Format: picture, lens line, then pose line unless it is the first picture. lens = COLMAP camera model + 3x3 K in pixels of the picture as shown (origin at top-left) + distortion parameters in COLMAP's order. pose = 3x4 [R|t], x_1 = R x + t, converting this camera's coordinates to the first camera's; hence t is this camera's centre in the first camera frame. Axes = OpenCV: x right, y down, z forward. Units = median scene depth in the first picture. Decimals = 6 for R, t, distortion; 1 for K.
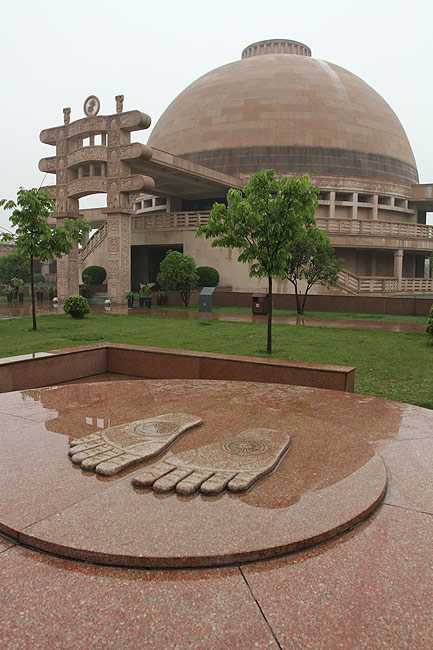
lens RADIAL K [[522.1, 0, 217.6], [0, 522.1, 326.3], [0, 0, 1]] dist [-0.074836, 0.001726]
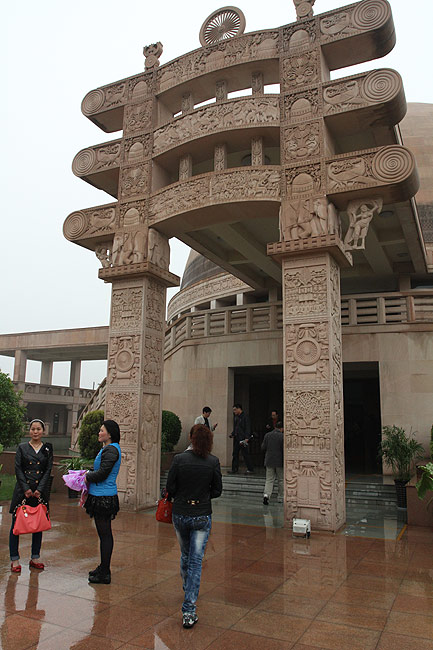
lens RADIAL K [[522.1, 0, 217.5], [0, 522.1, 322.8], [0, 0, 1]] dist [-0.074836, 0.001726]
pose [[0.996344, 0.022740, 0.082349, -0.269460], [0.002051, 0.957282, -0.289150, -0.068598], [-0.085407, 0.288262, 0.953735, 0.643850]]
